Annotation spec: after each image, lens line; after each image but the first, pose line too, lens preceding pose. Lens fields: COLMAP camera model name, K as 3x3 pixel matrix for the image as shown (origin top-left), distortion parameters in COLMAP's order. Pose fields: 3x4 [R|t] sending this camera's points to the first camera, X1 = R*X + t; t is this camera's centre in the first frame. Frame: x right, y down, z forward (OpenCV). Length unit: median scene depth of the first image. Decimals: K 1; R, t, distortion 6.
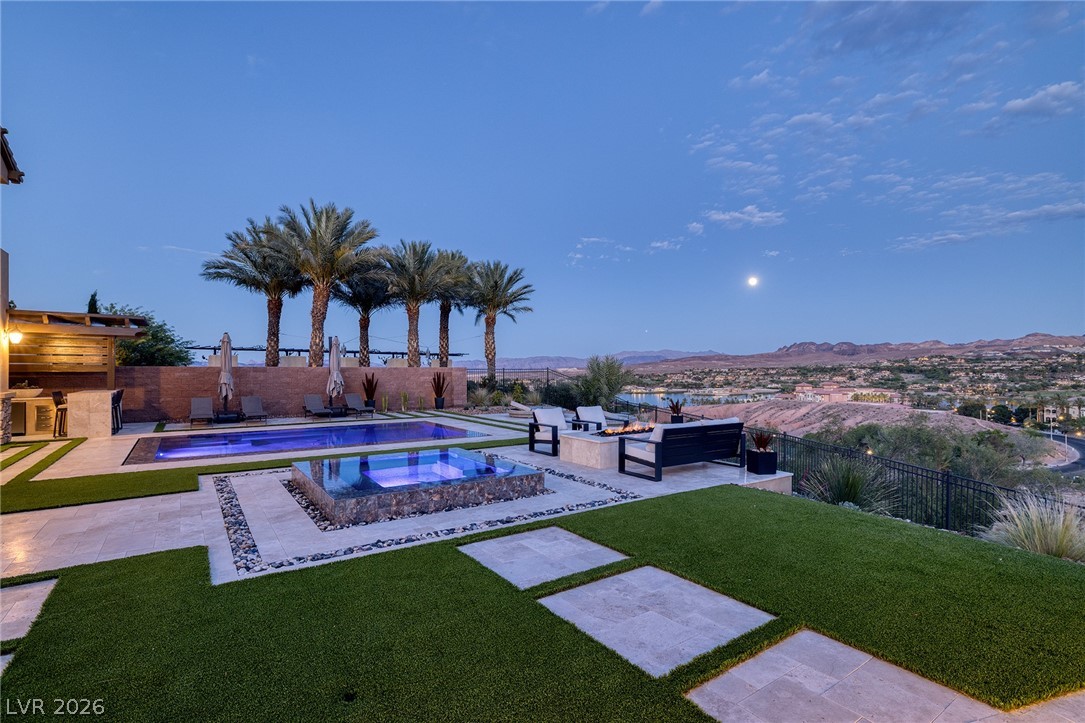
lens RADIAL K [[524.2, 0, 542.6], [0, 524.2, 365.5], [0, 0, 1]] dist [0.000080, -0.000592]
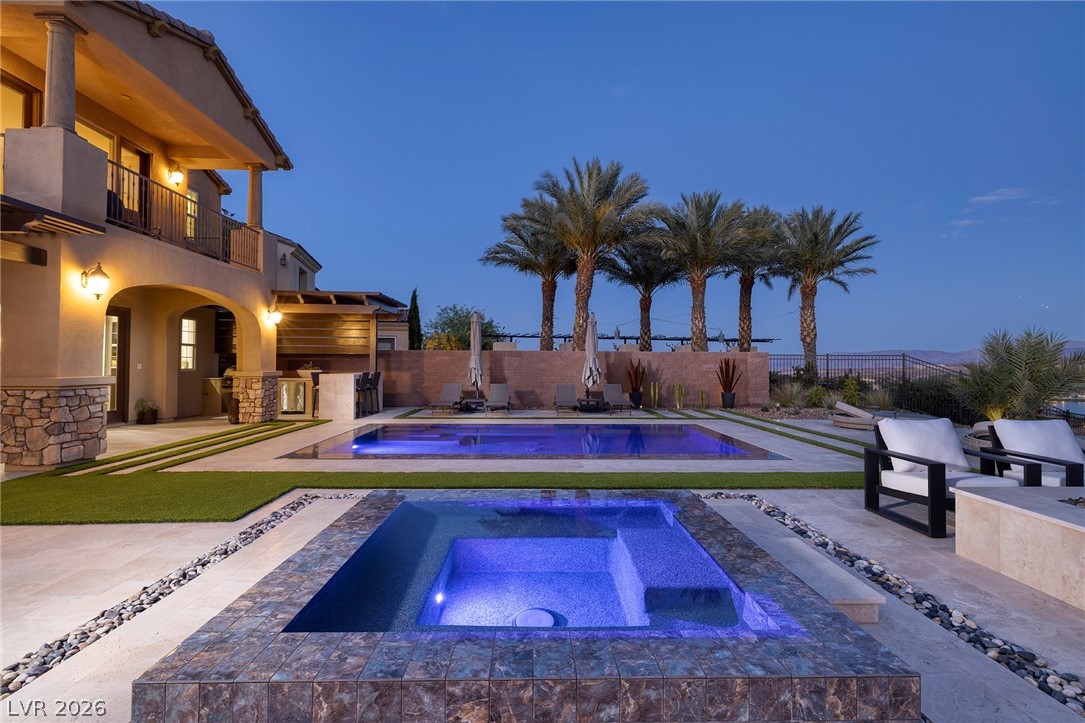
lens RADIAL K [[524.2, 0, 551.5], [0, 524.2, 354.9], [0, 0, 1]] dist [0.000080, -0.000592]
pose [[0.838138, -0.006324, -0.545422, -0.002477], [-0.001372, 0.999905, -0.013702, 0.017476], [0.545457, 0.012233, 0.838050, 0.236607]]
